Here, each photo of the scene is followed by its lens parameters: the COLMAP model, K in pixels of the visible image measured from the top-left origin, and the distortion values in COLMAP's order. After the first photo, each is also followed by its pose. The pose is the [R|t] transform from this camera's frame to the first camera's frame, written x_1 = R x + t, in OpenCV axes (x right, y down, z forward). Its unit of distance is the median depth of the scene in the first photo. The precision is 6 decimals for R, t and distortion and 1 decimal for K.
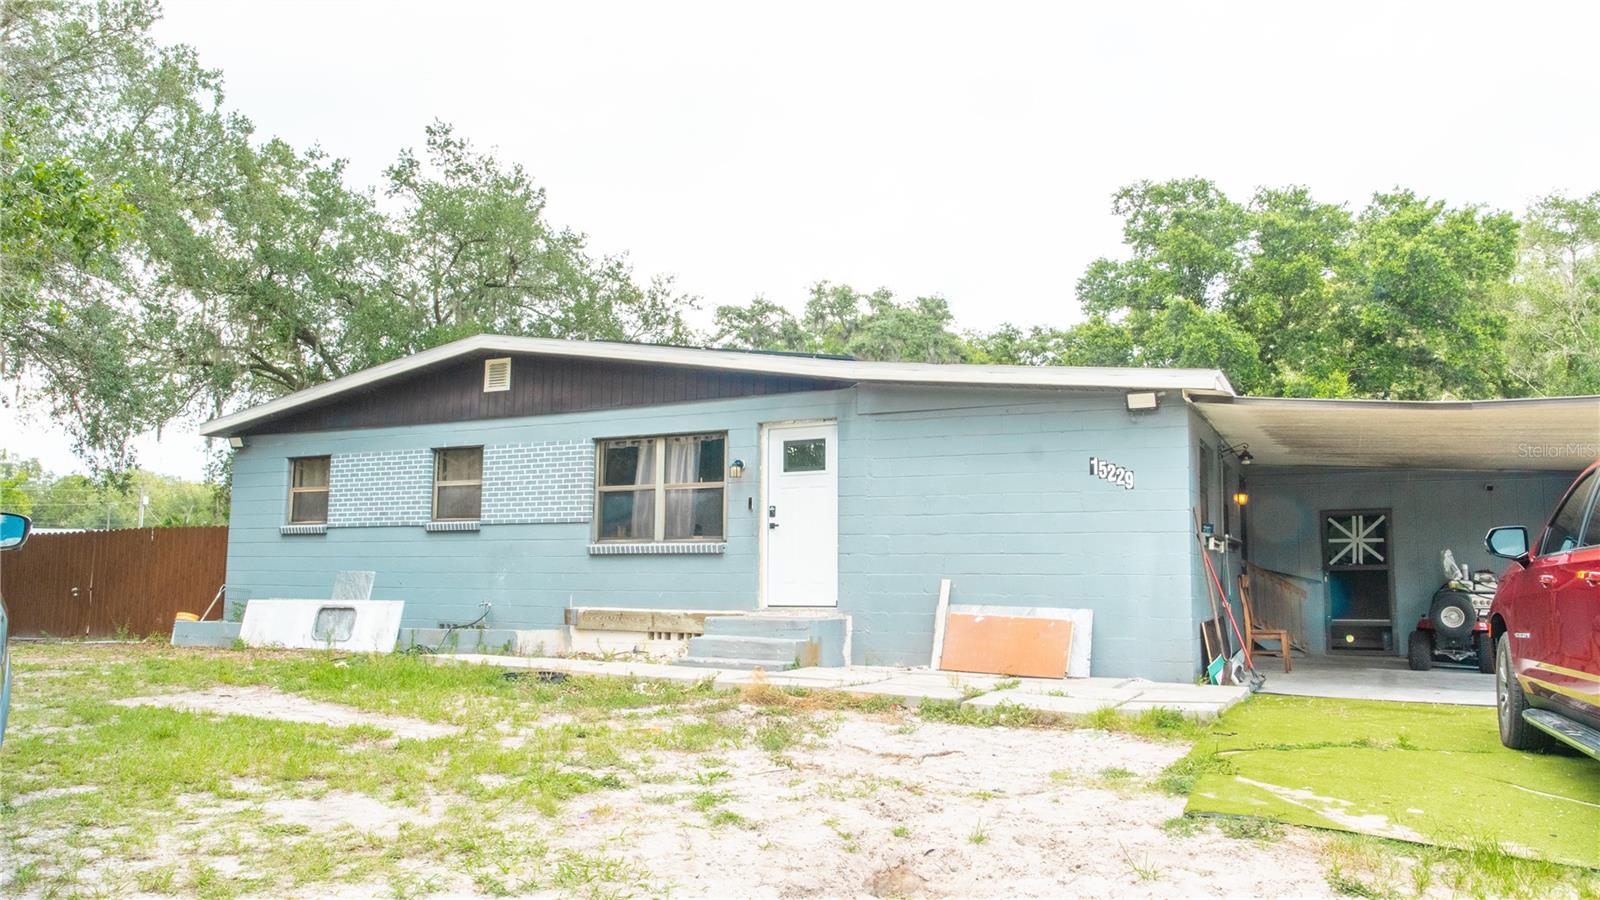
lens RADIAL K [[1191.0, 0, 800.0], [0, 1191.0, 450.0], [0, 0, 1]] dist [-0.119291, 0.108575]
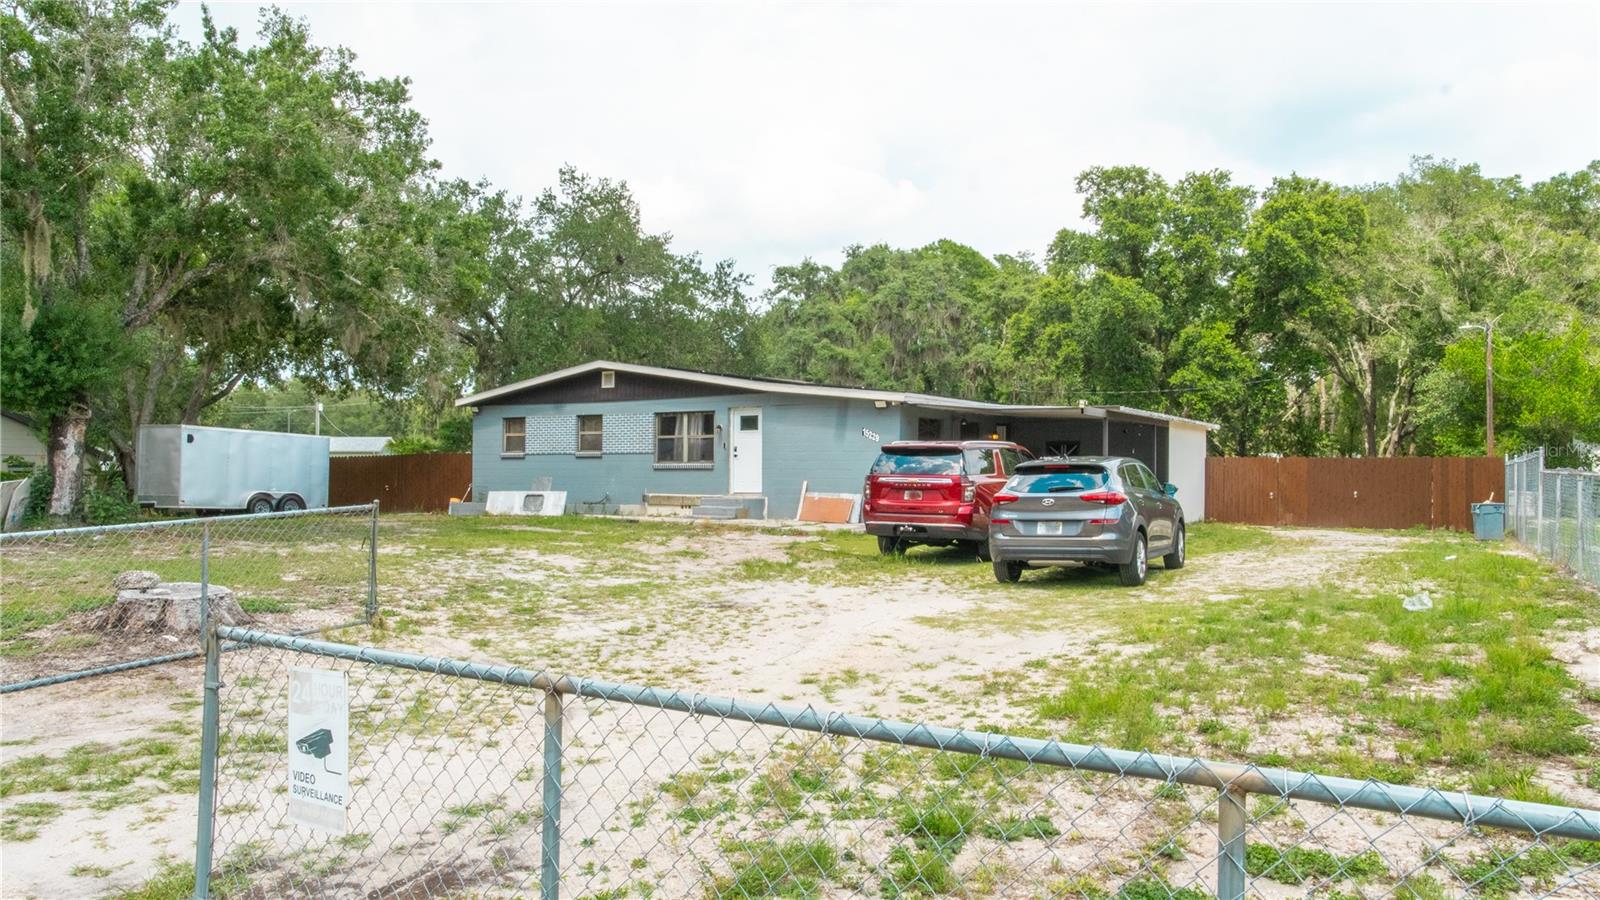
lens RADIAL K [[1191.0, 0, 800.0], [0, 1191.0, 450.0], [0, 0, 1]] dist [-0.119291, 0.108575]
pose [[0.994863, -0.003939, -0.101151, 0.273253], [0.013433, 0.995543, 0.093350, -0.128410], [0.100332, -0.094230, 0.990482, -0.982726]]
